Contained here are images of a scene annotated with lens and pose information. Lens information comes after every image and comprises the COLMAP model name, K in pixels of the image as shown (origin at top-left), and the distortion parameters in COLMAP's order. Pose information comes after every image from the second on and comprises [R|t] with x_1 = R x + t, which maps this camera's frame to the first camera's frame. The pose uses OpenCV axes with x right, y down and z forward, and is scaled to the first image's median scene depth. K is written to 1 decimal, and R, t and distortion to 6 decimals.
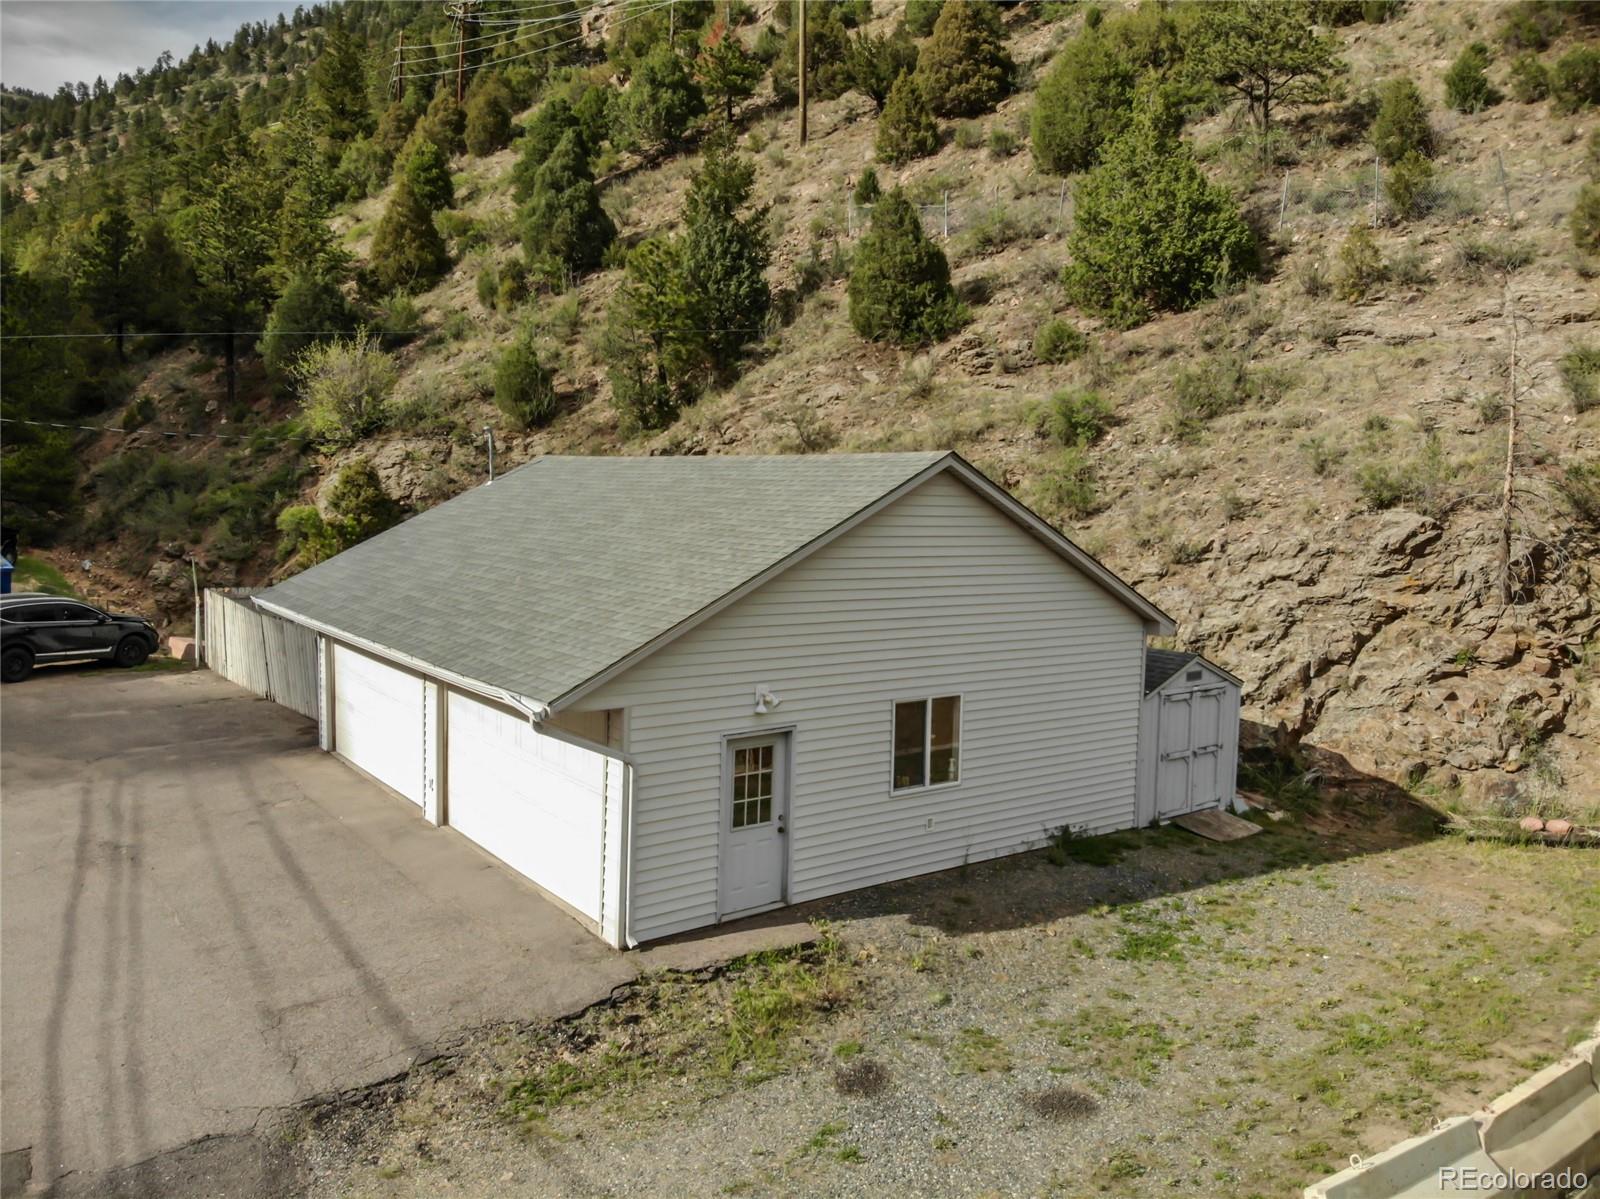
lens RADIAL K [[1175.7, 0, 799.2], [0, 1175.7, 626.8], [0, 0, 1]] dist [0.071802, -0.214769]
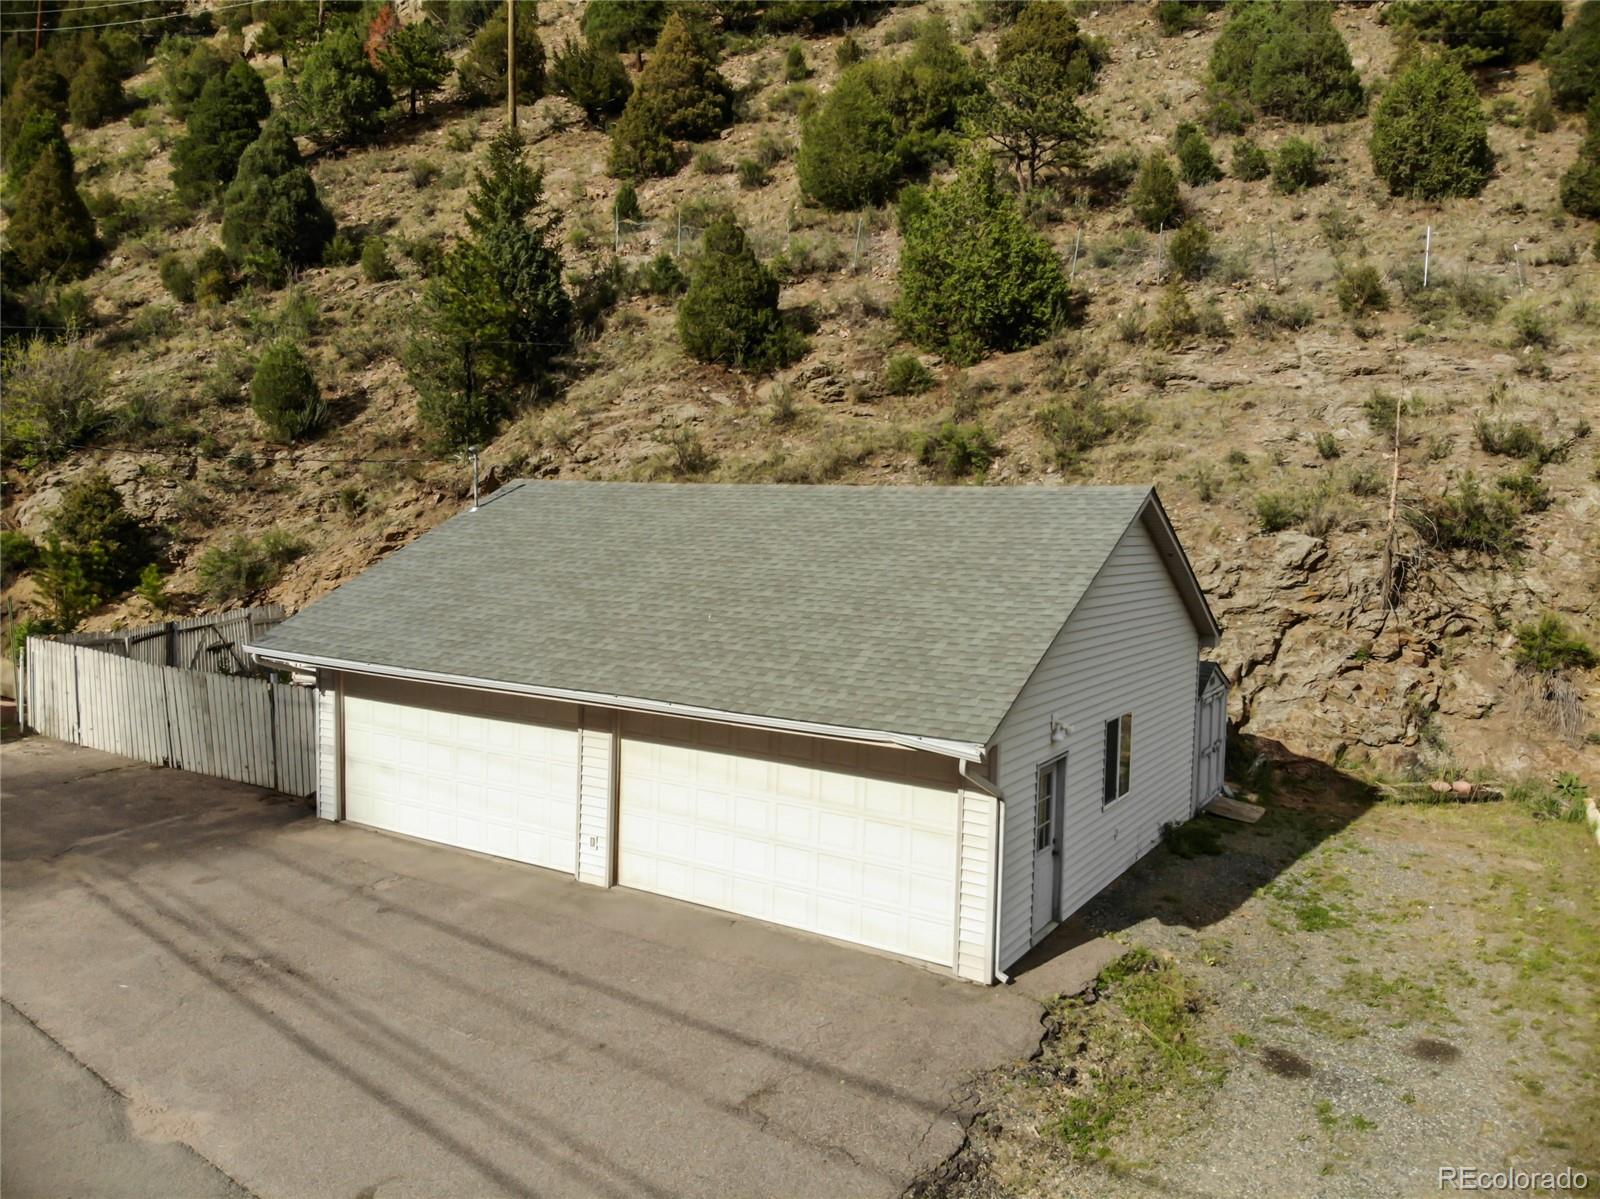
lens RADIAL K [[1175.7, 0, 799.2], [0, 1175.7, 626.8], [0, 0, 1]] dist [0.071802, -0.214769]
pose [[0.930613, -0.036362, 0.364195, -0.326551], [0.039815, 0.999205, -0.001977, -0.017753], [-0.363834, 0.016340, 0.931321, 0.058232]]
